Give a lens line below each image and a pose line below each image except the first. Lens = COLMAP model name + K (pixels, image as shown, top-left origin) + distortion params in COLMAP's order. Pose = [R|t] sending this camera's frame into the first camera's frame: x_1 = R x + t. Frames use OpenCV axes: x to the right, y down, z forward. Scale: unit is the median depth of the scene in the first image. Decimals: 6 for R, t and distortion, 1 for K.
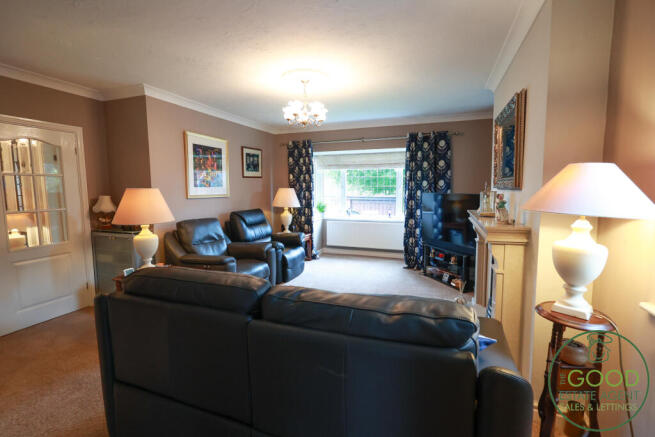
lens RADIAL K [[304.9, 0, 327.9], [0, 304.9, 218.4], [0, 0, 1]] dist [-0.001453, 0.000278]
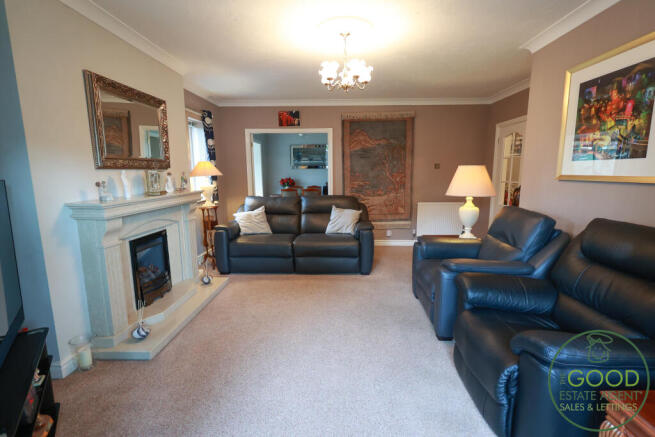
lens RADIAL K [[304.9, 0, 328.0], [0, 304.9, 217.2], [0, 0, 1]] dist [-0.001453, 0.000278]
pose [[-0.945553, 0.060819, -0.319734, 0.187891], [-0.020216, 0.969513, 0.244203, -0.126665], [0.324838, 0.237371, -0.915497, 1.355914]]
